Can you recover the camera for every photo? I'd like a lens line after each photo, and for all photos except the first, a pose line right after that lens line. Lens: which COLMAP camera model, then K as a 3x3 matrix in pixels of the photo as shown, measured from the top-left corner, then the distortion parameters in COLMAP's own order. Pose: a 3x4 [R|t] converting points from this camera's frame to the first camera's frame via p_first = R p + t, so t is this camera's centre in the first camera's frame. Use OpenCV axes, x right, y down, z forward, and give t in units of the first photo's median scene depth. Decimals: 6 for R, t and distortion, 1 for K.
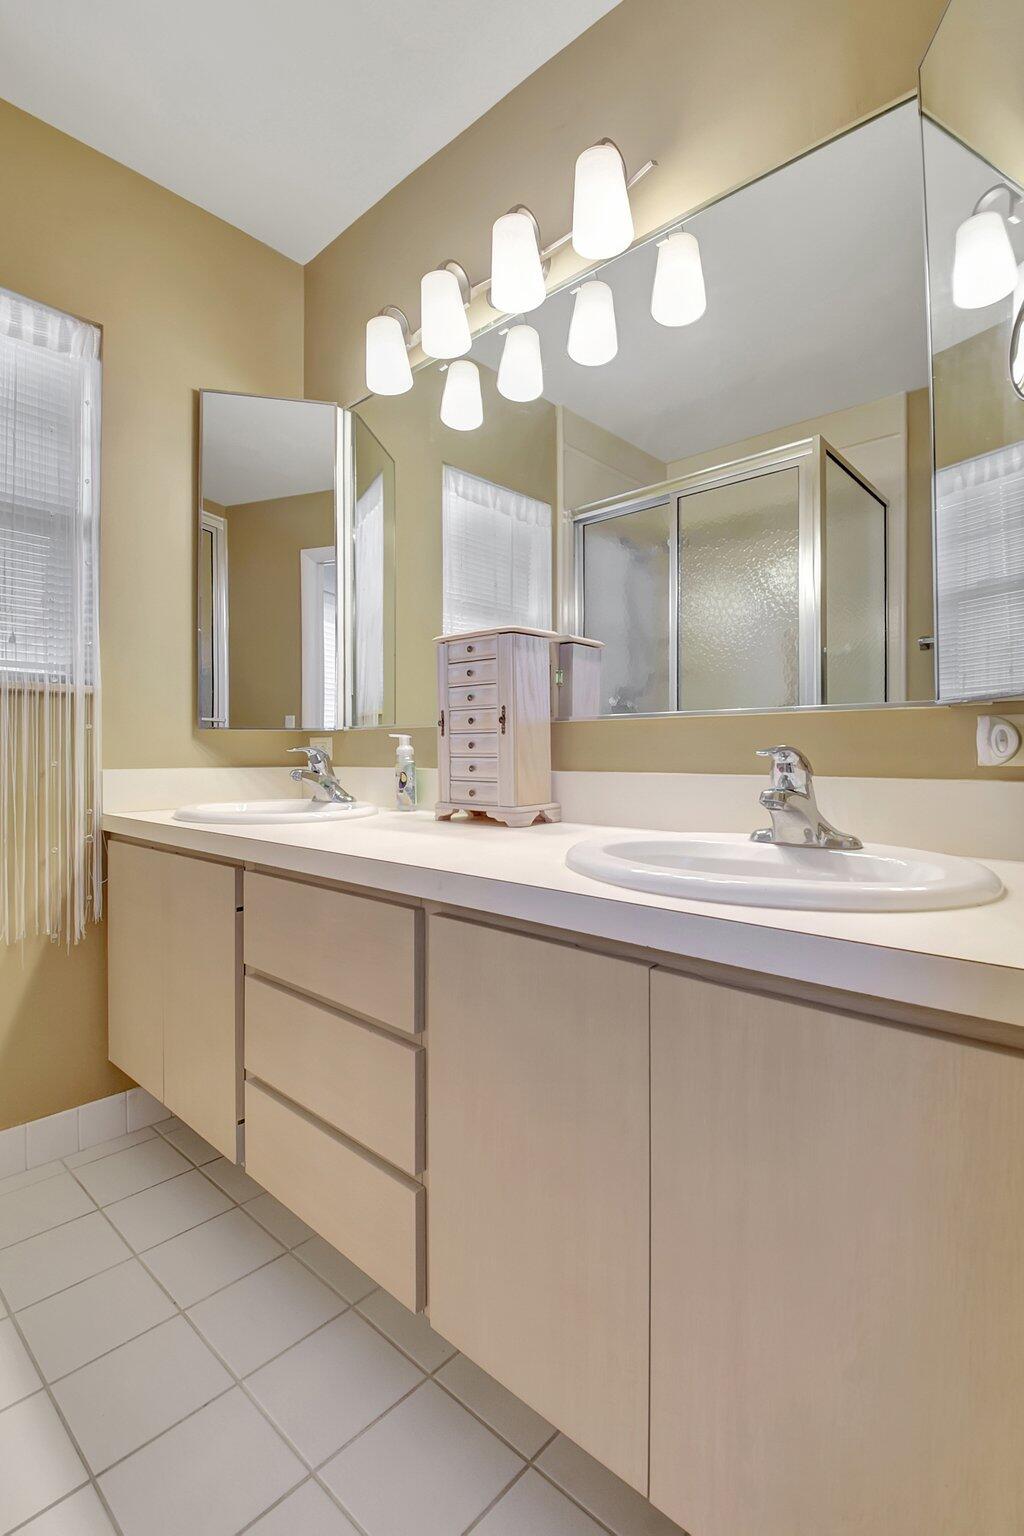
lens RADIAL K [[686.1, 0, 492.9], [0, 686.1, 762.7], [0, 0, 1]] dist [0.012577, -0.019544]
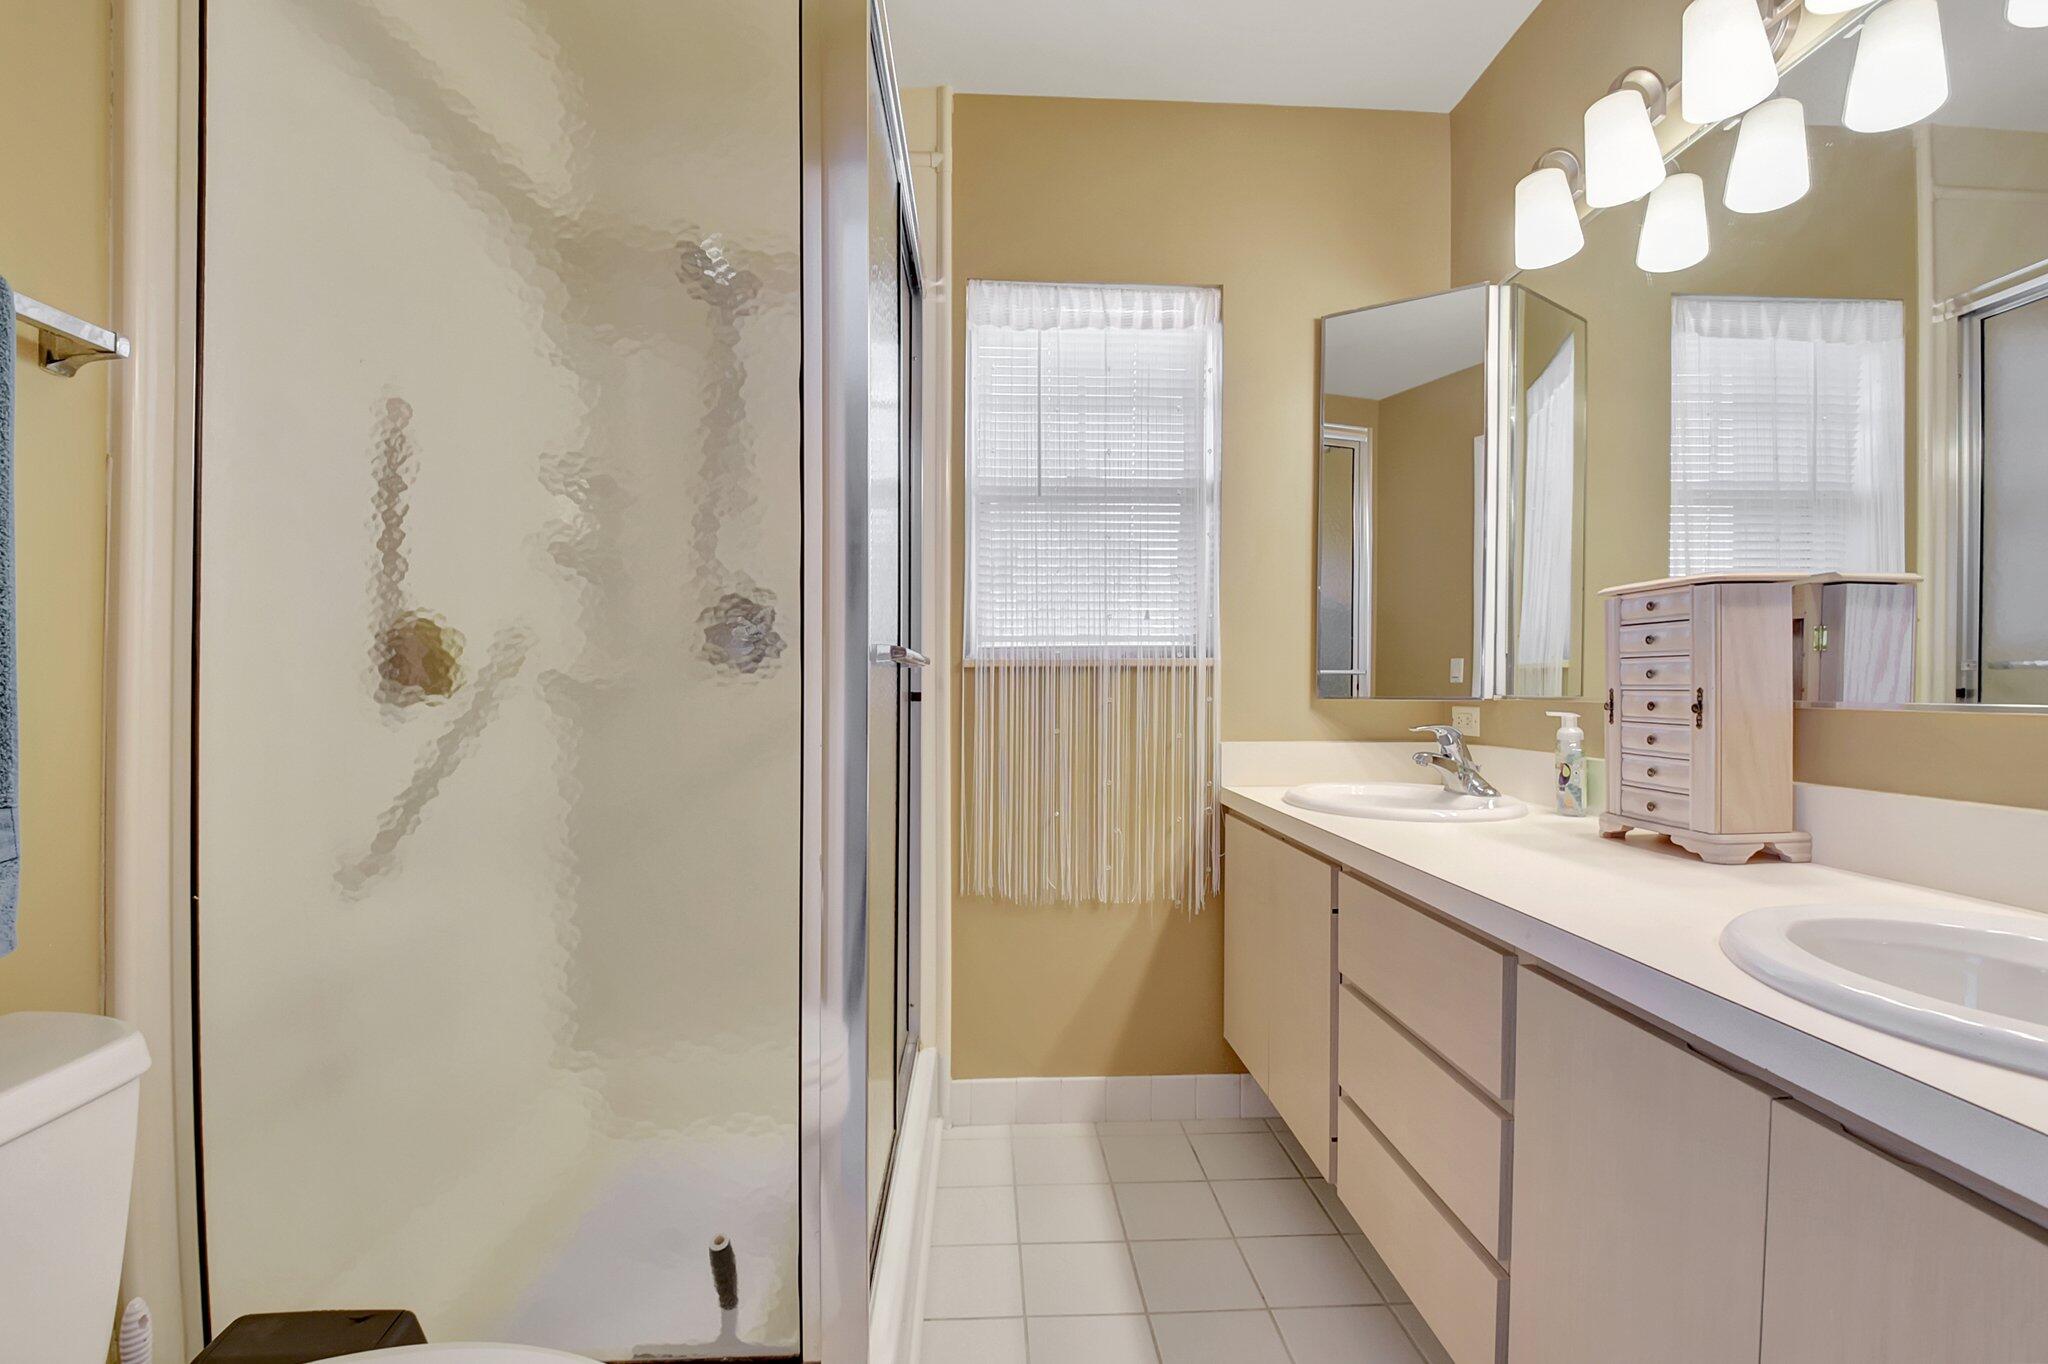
lens RADIAL K [[914.8, 0, 1015.6], [0, 914.8, 672.3], [0, 0, 1]] dist [0.012577, -0.019544]
pose [[0.705464, -0.006468, -0.708716, 0.169820], [-0.002219, 0.999933, -0.011335, -0.078901], [0.708742, 0.009569, 0.705403, -0.156034]]
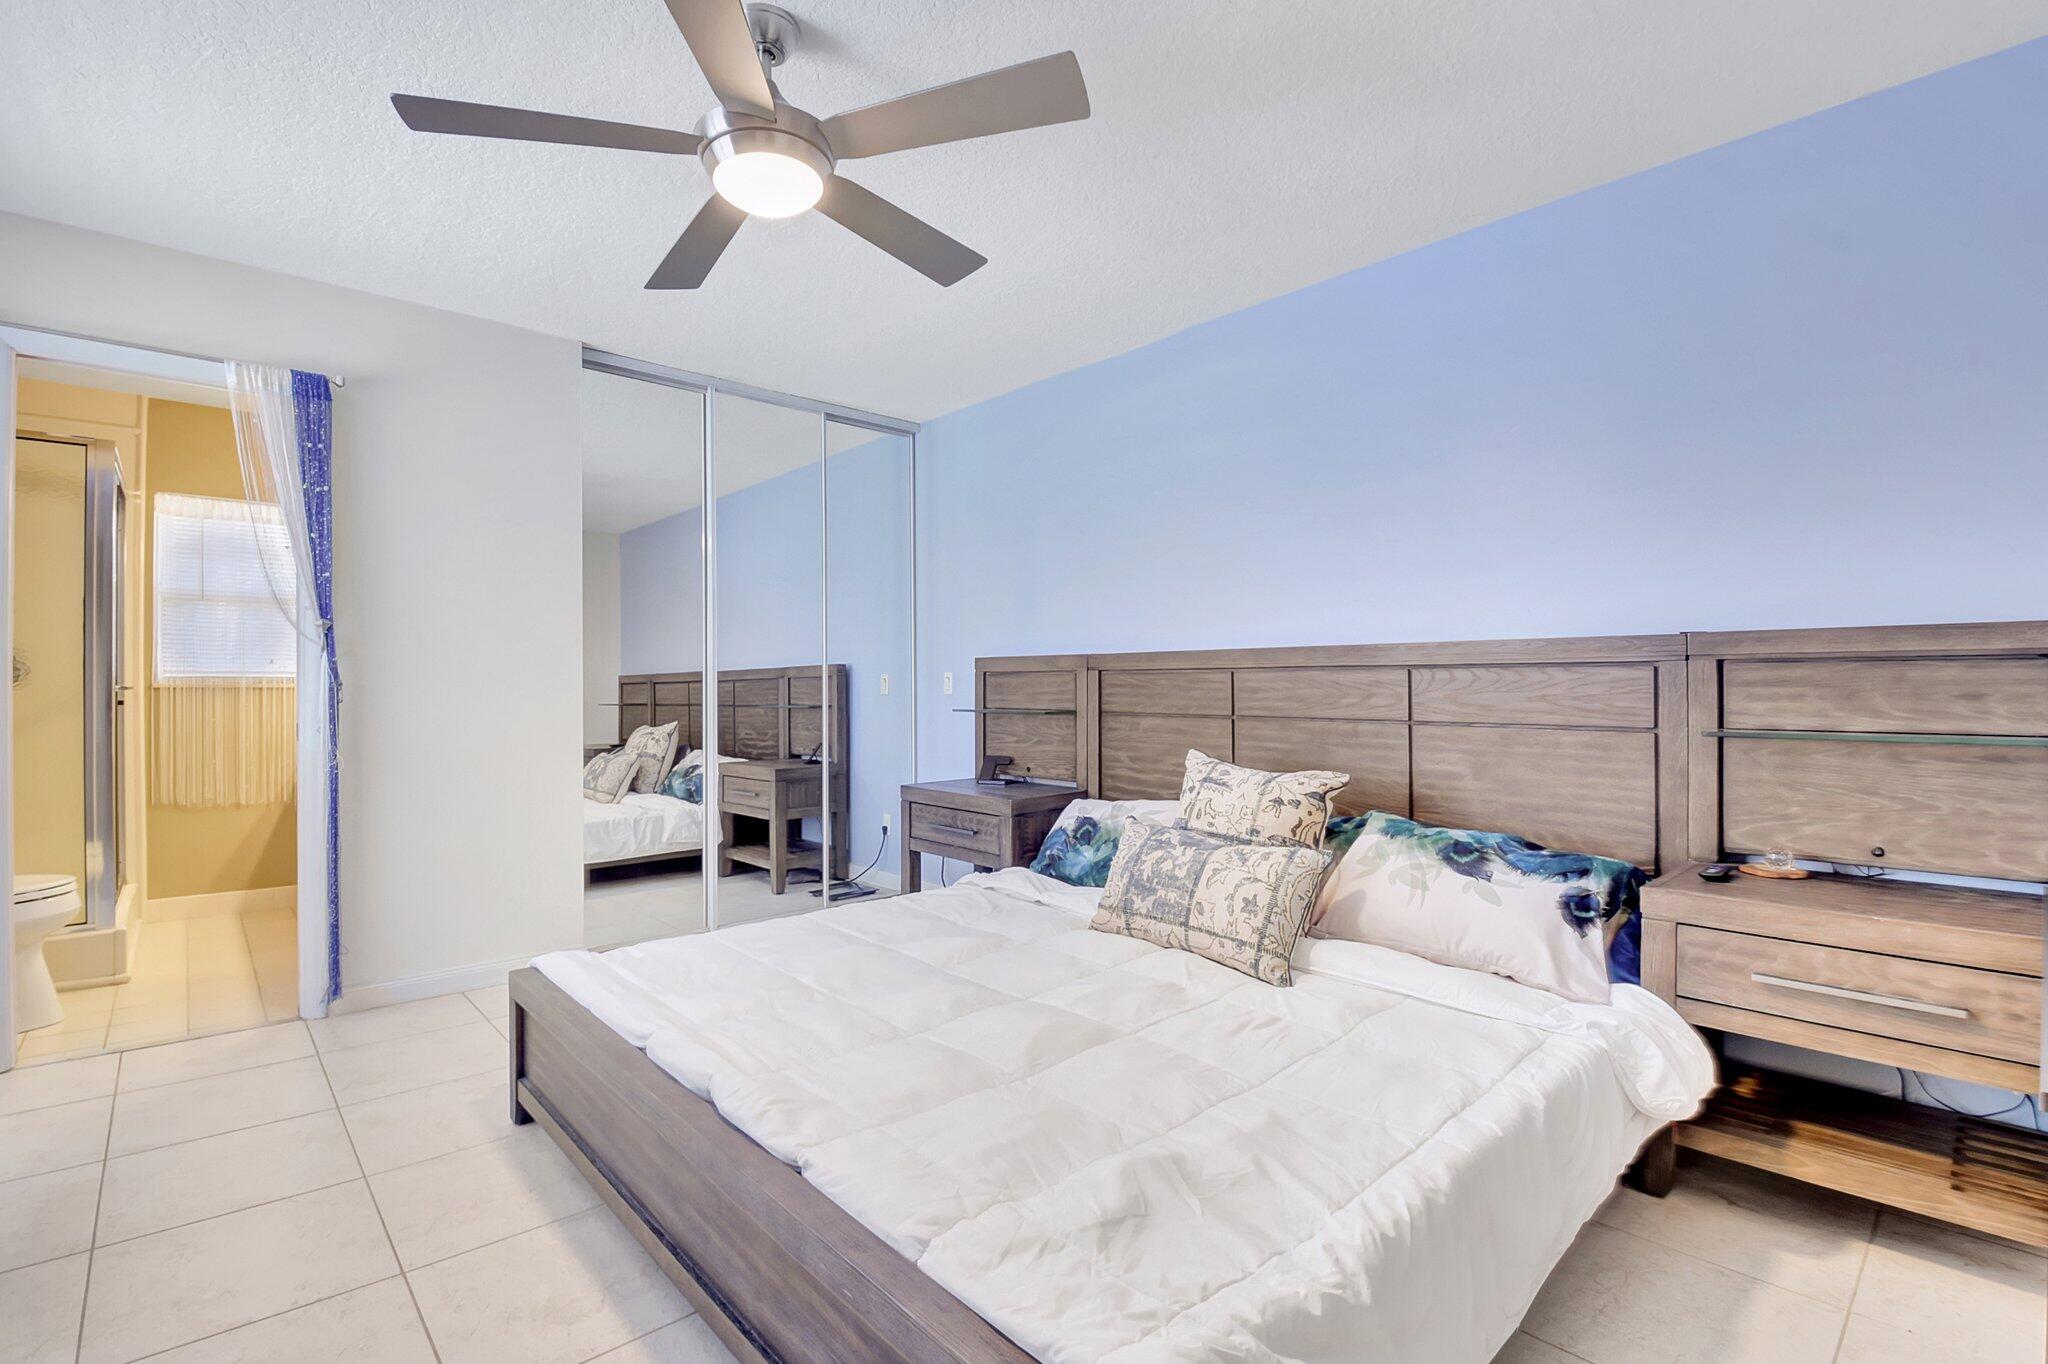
lens RADIAL K [[914.8, 0, 946.7], [0, 914.8, 688.1], [0, 0, 1]] dist [0.012577, -0.019544]
pose [[0.994397, -0.010085, -0.105227, 1.693666], [0.009128, 0.999912, -0.009575, -0.055224], [0.105315, 0.008561, 0.994402, -1.618377]]
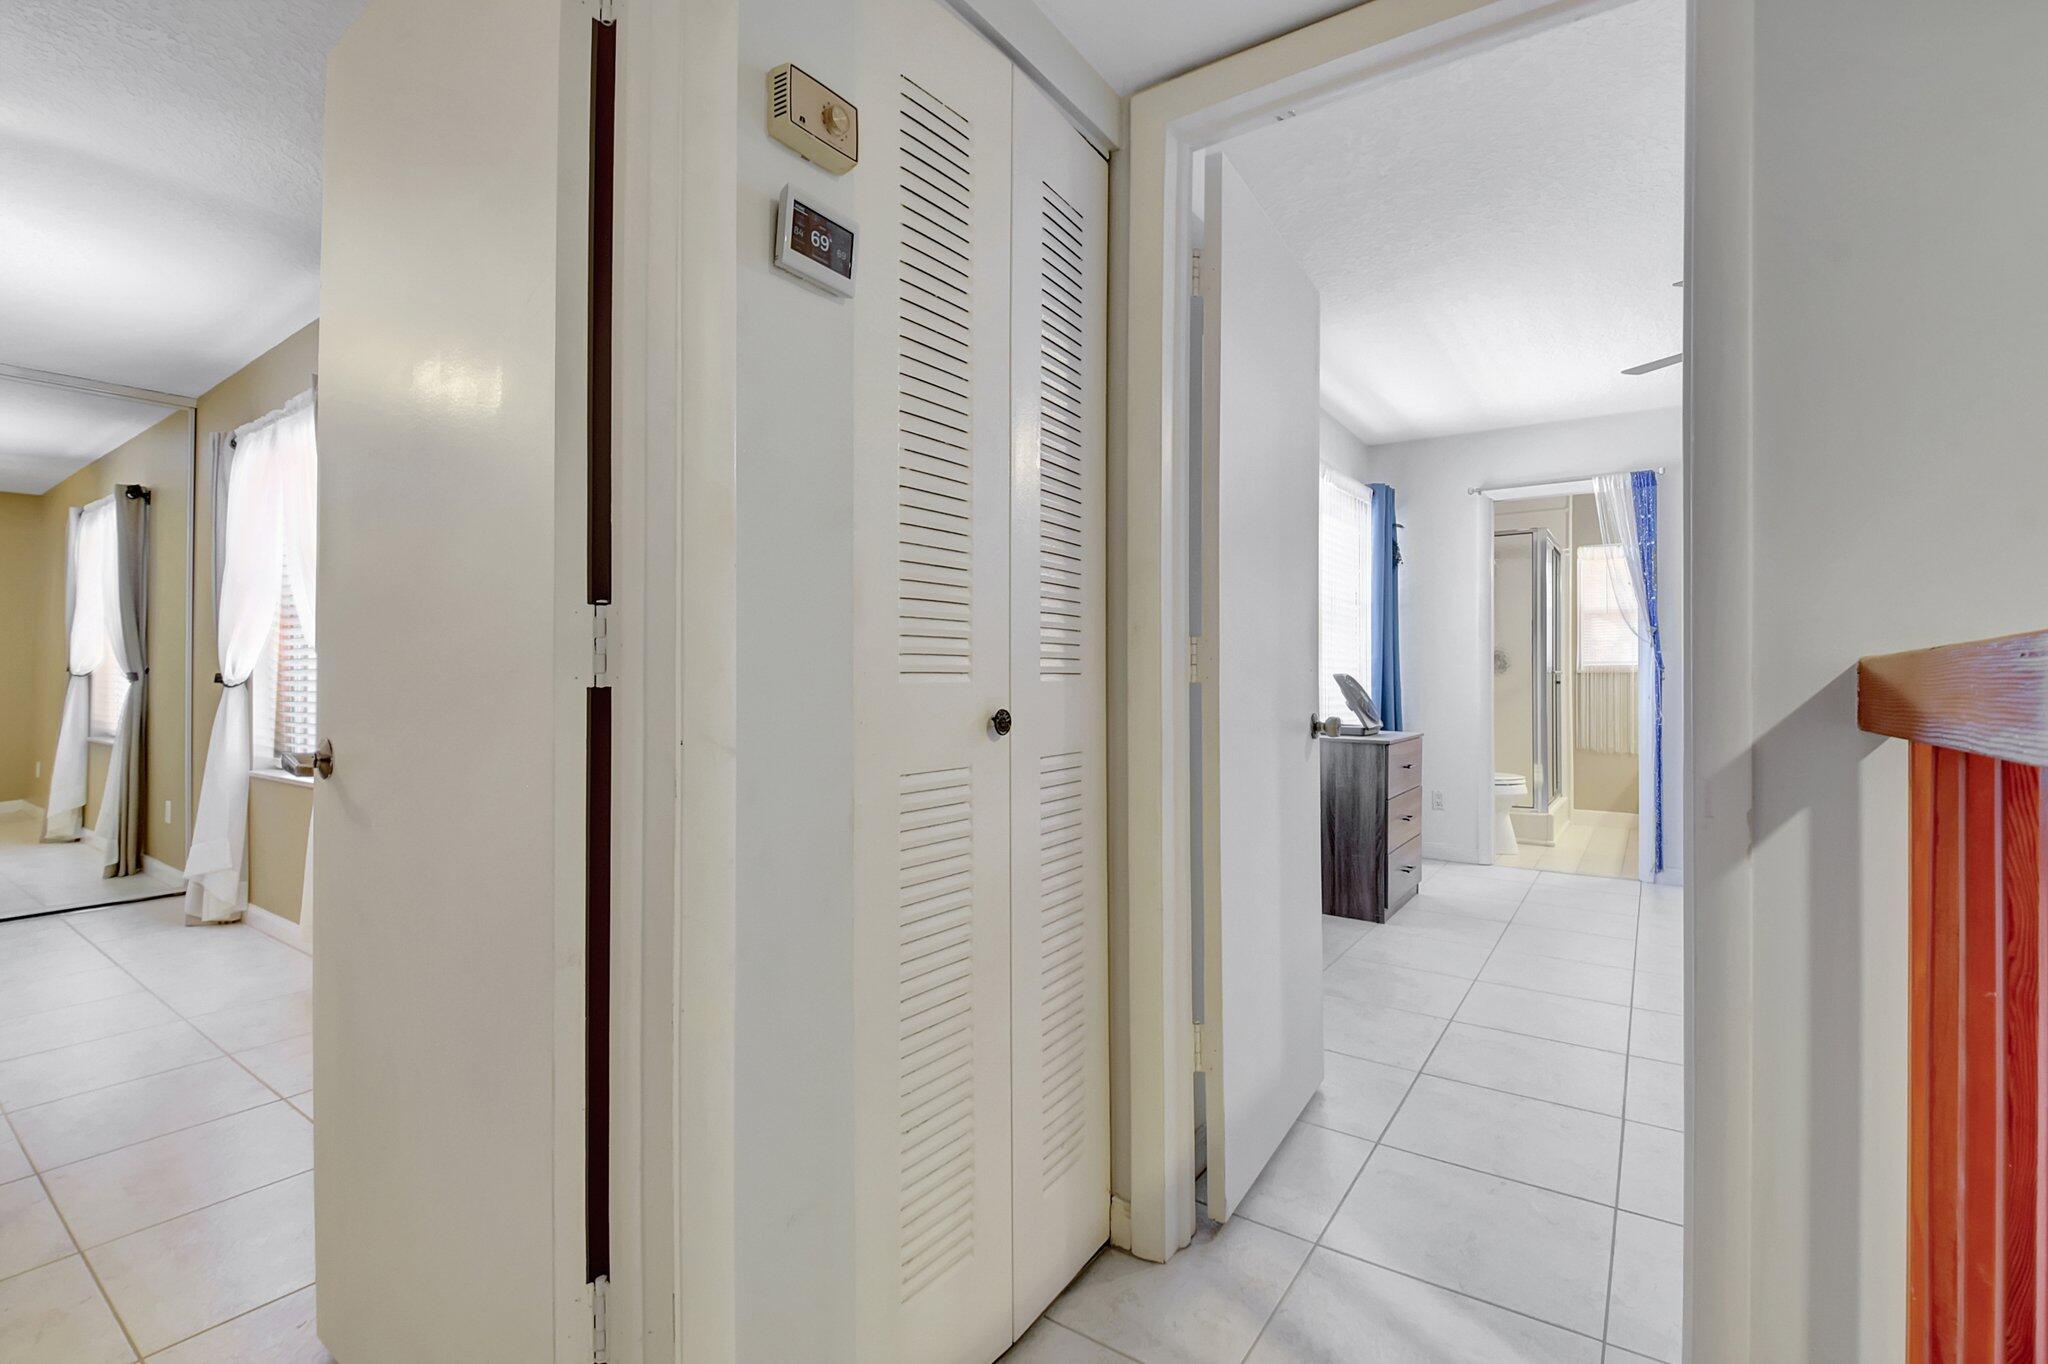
lens RADIAL K [[914.8, 0, 1044.1], [0, 914.8, 675.5], [0, 0, 1]] dist [0.012577, -0.019544]
pose [[0.177077, -0.014067, -0.984096, 2.730195], [-0.004991, 0.999872, -0.015191, -0.016374], [0.984184, 0.007601, 0.176984, -2.294275]]
